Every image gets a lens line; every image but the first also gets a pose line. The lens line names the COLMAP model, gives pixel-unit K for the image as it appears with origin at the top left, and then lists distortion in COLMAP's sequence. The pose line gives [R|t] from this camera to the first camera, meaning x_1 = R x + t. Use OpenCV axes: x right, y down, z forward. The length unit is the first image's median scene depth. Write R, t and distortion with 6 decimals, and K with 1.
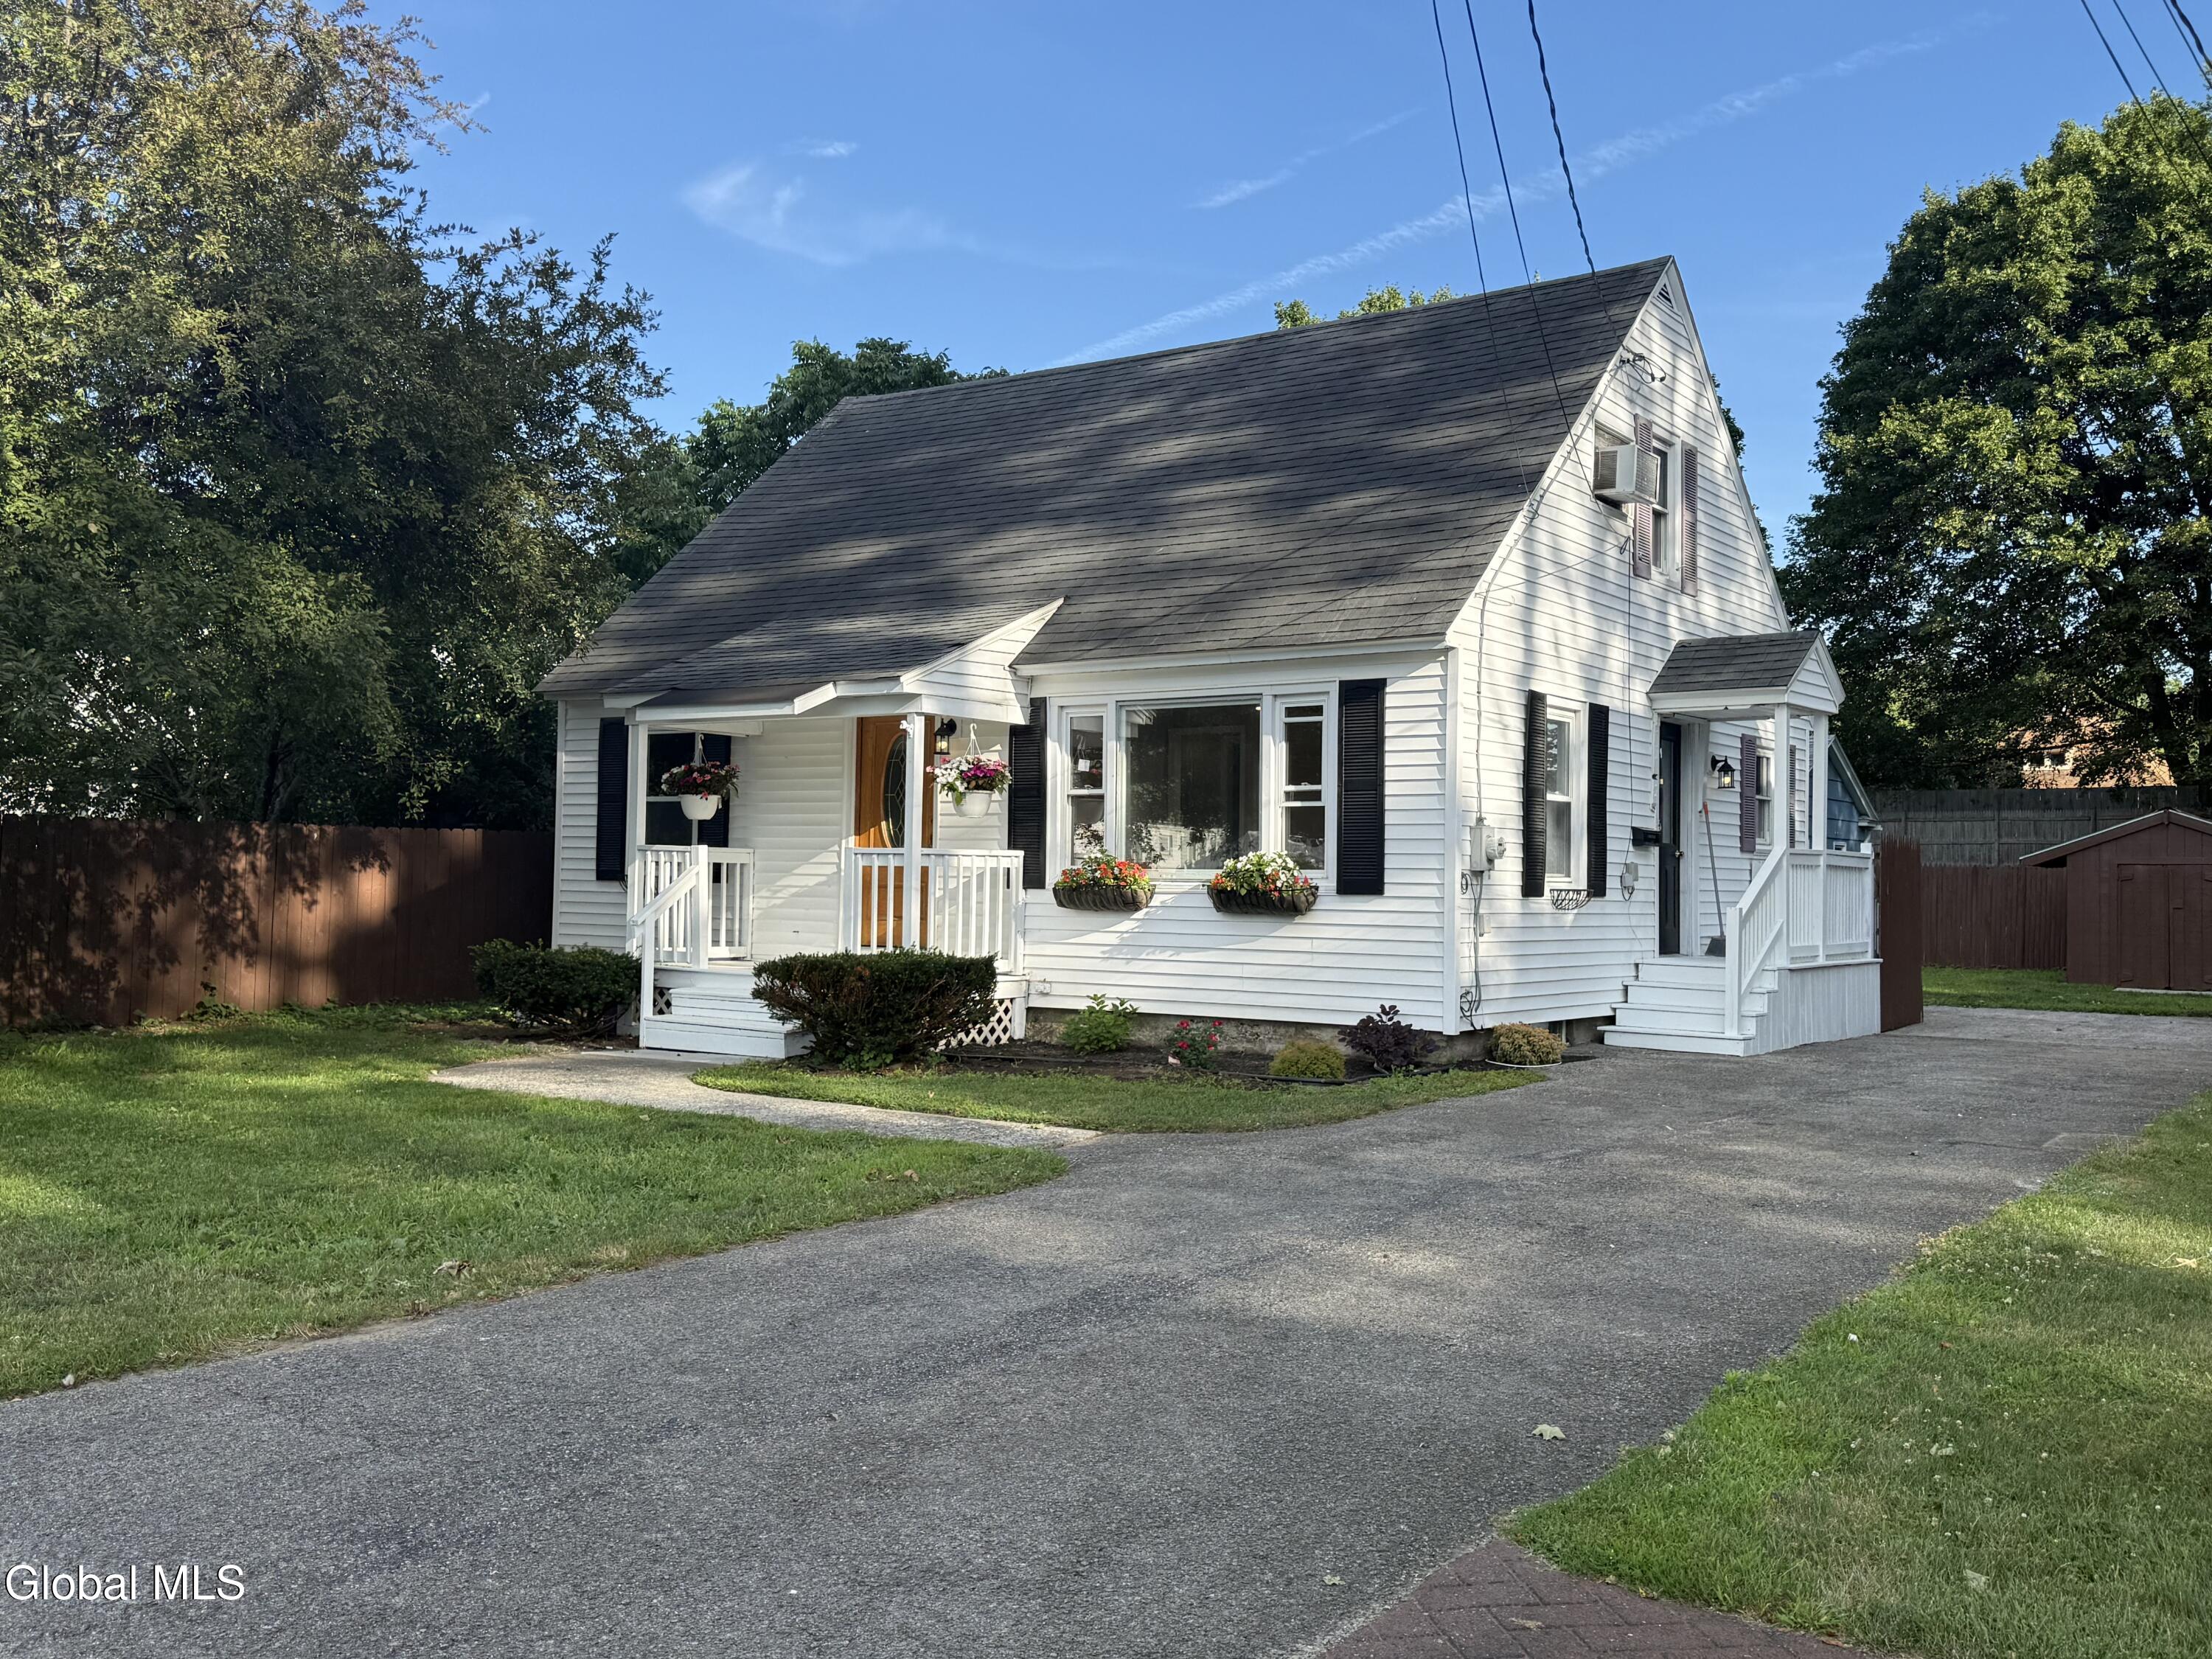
lens RADIAL K [[2069.1, 0, 1106.9], [0, 2069.1, 829.3], [0, 0, 1]] dist [0.006336, 0.000000]
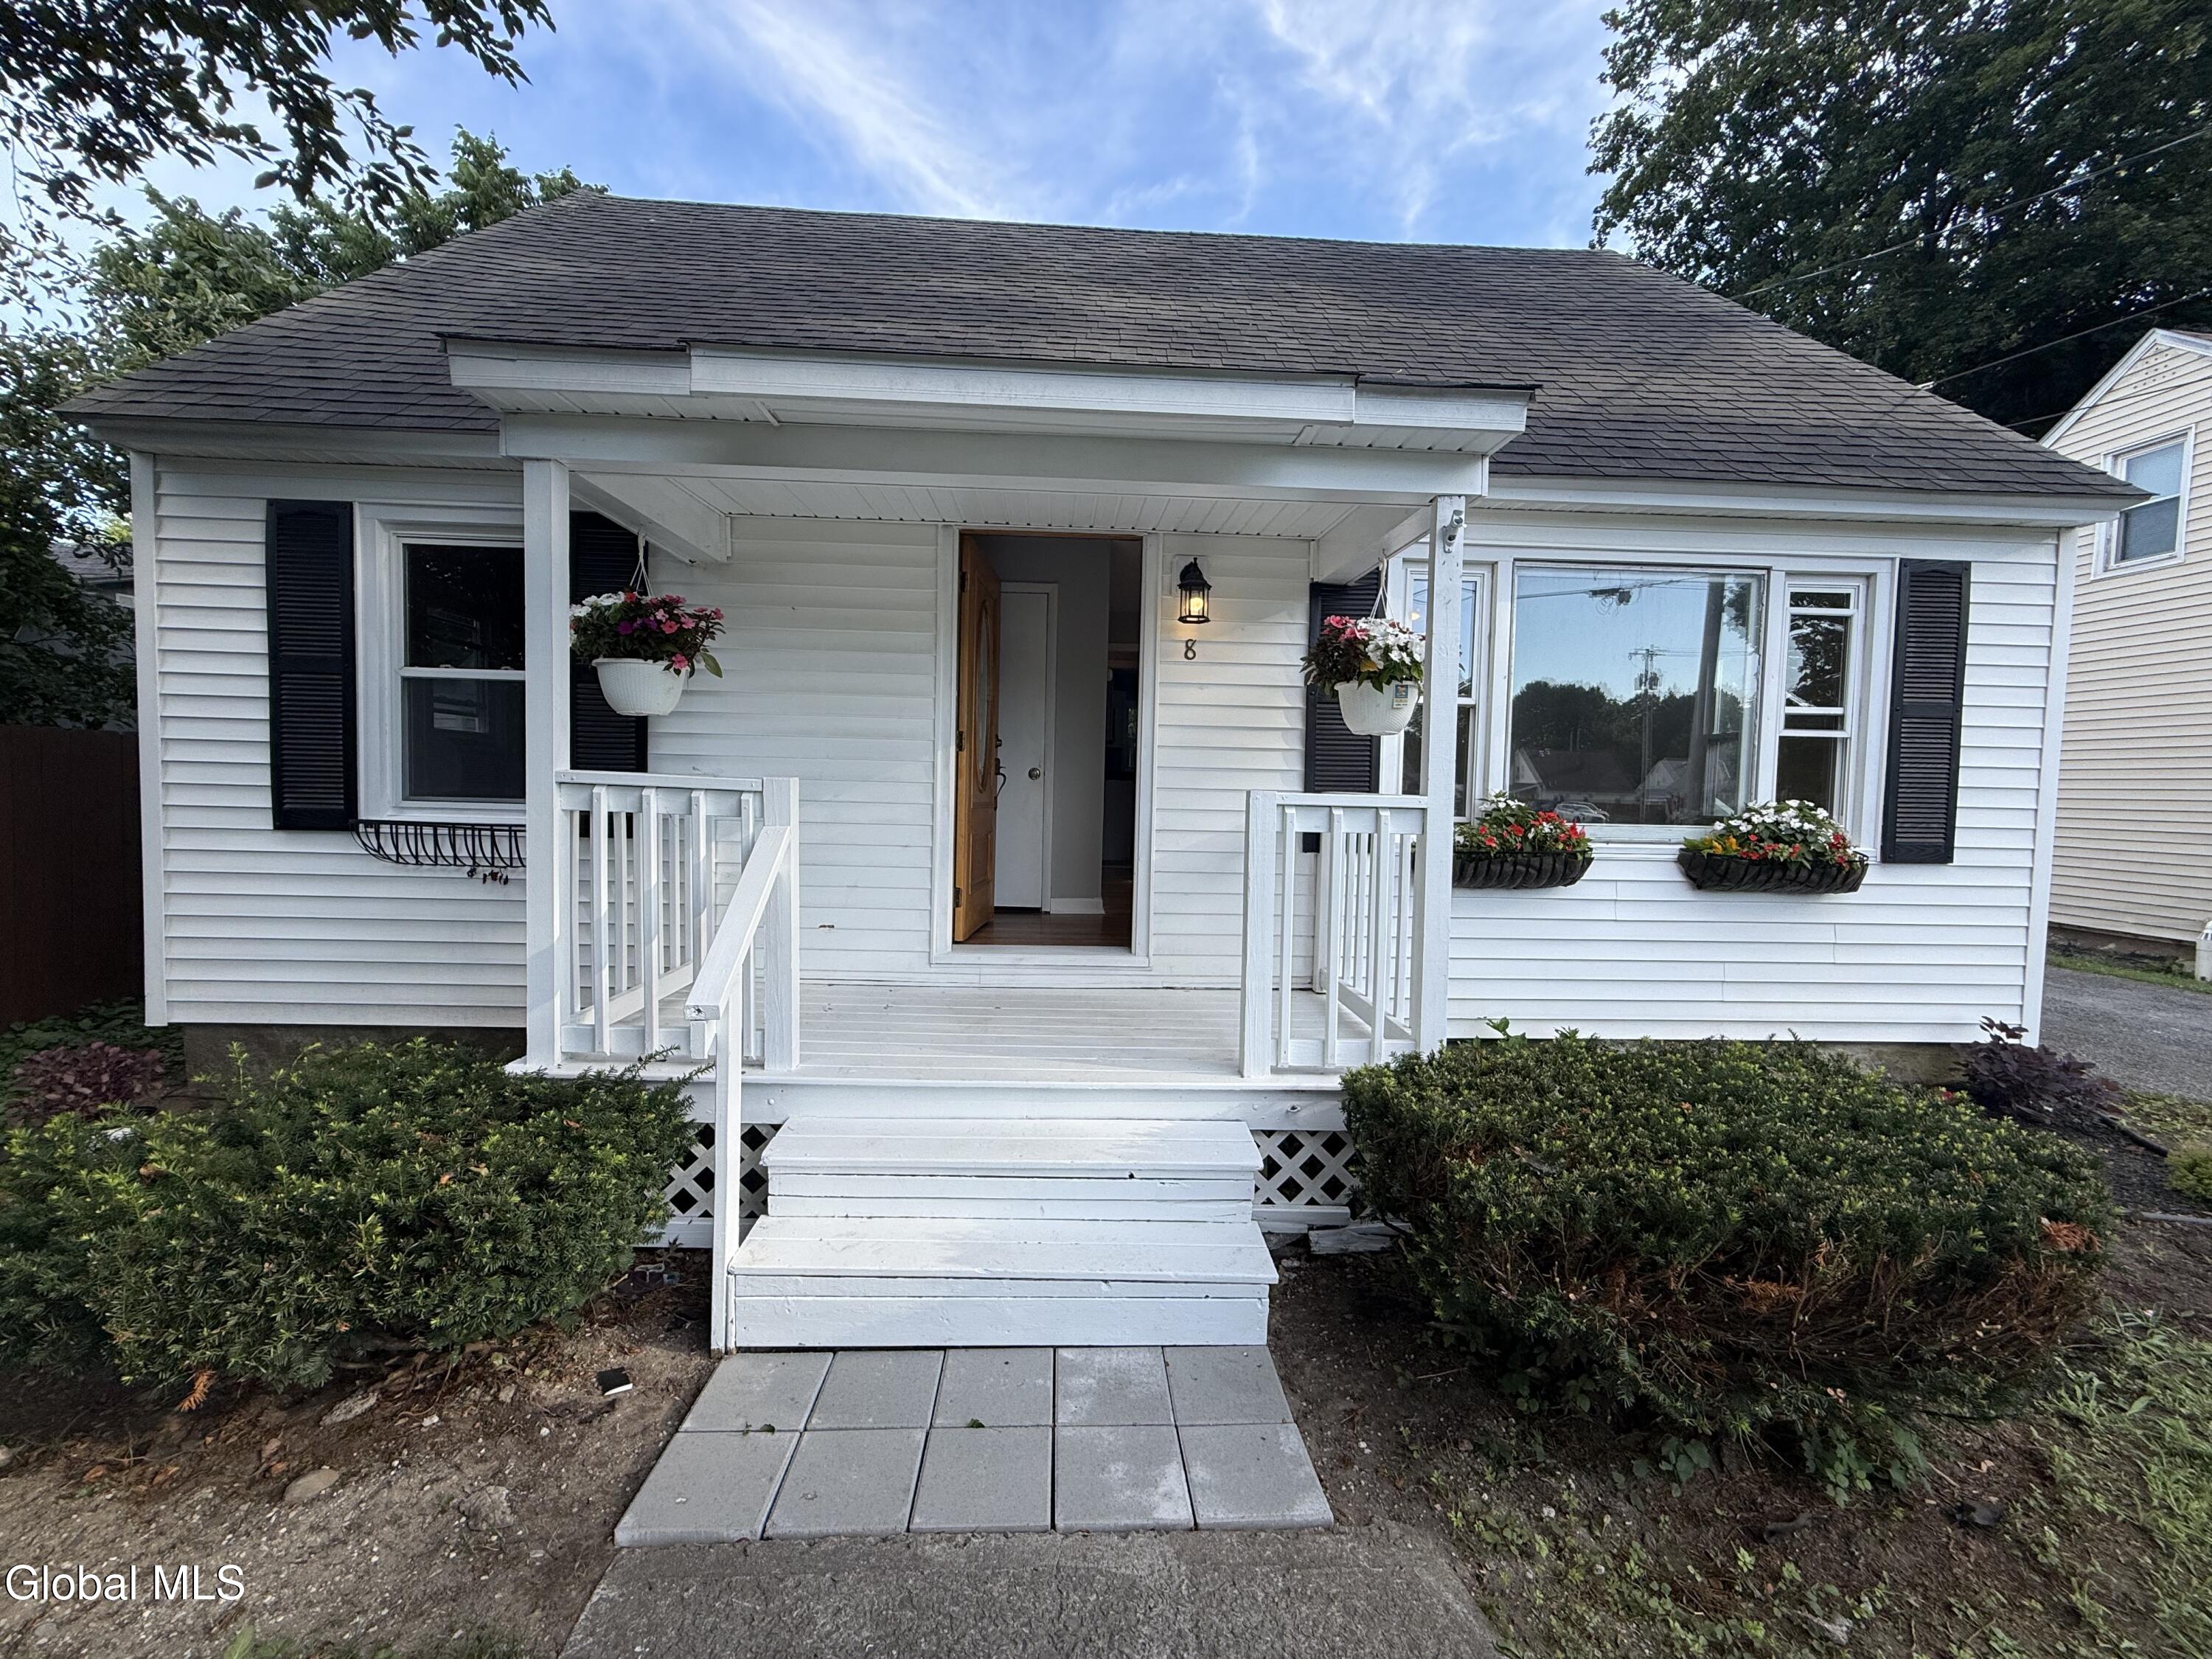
lens RADIAL K [[881.1, 0, 1098.0], [0, 881.1, 827.5], [0, 0, 1]] dist [-0.001402, -0.000118]
pose [[0.790449, -0.028481, 0.611866, -0.277758], [-0.027181, 0.996303, 0.081491, 0.001746], [-0.611925, -0.081045, 0.786752, 0.900168]]
